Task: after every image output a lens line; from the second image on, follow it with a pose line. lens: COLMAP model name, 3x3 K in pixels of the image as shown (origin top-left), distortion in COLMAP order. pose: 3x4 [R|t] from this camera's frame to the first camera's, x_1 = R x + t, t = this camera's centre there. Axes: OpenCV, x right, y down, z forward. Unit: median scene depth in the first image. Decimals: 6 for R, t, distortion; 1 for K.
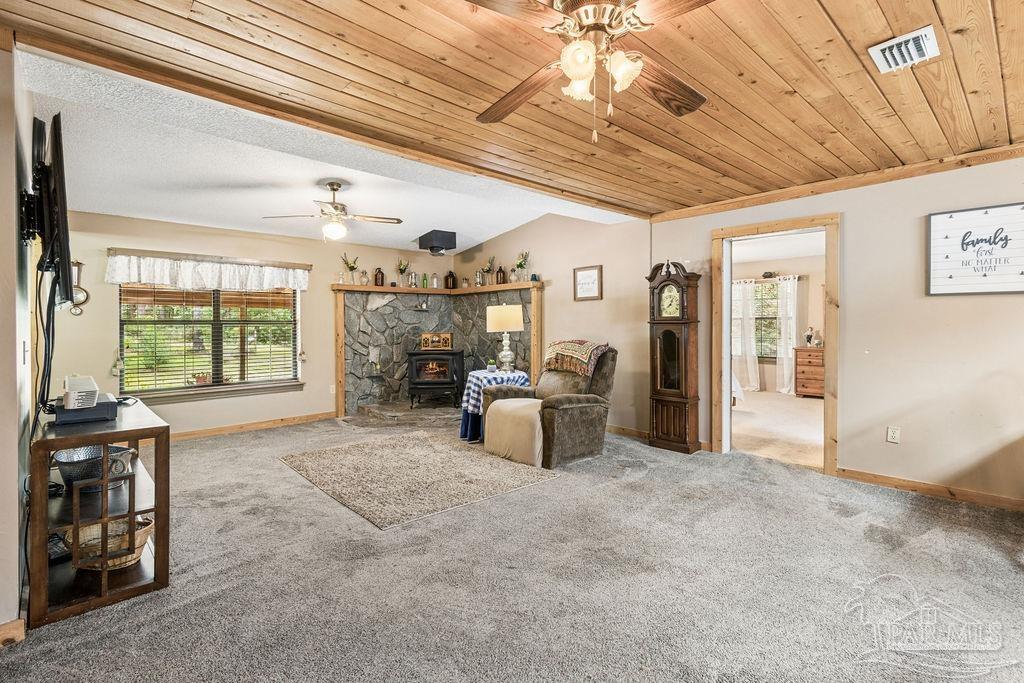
lens RADIAL K [[479.7, 0, 502.1], [0, 479.7, 325.0], [0, 0, 1]] dist [0.008003, -0.001292]
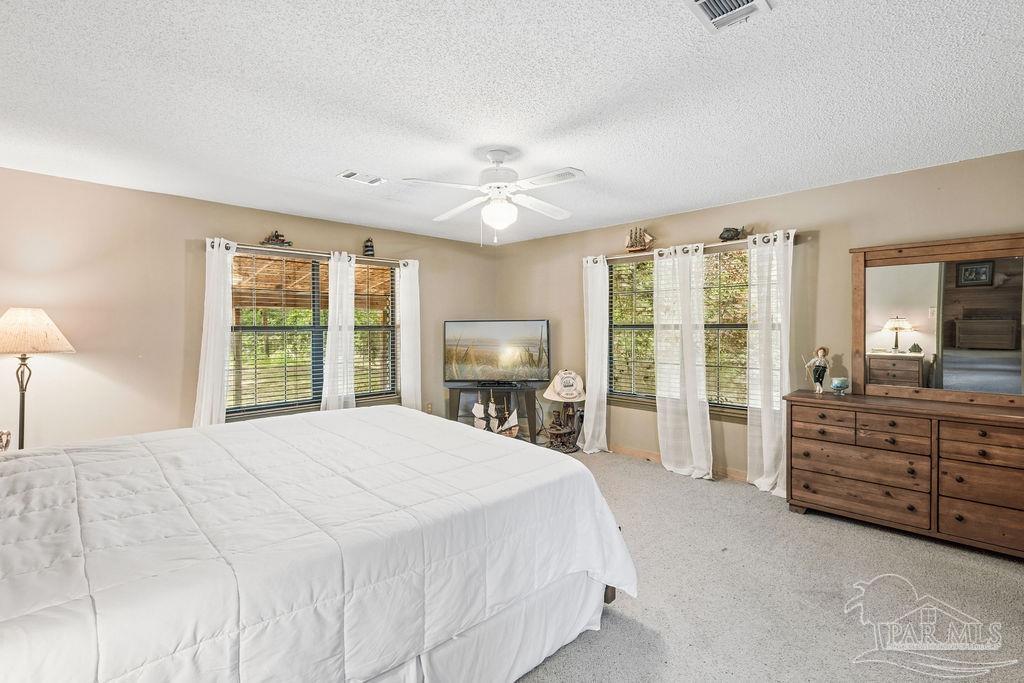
lens RADIAL K [[479.7, 0, 499.8], [0, 479.7, 328.0], [0, 0, 1]] dist [0.008003, -0.001292]
pose [[0.999681, 0.005112, 0.024719, 0.323473], [-0.005168, 0.999984, 0.002210, -0.012416], [-0.024707, -0.002337, 0.999692, 0.547598]]
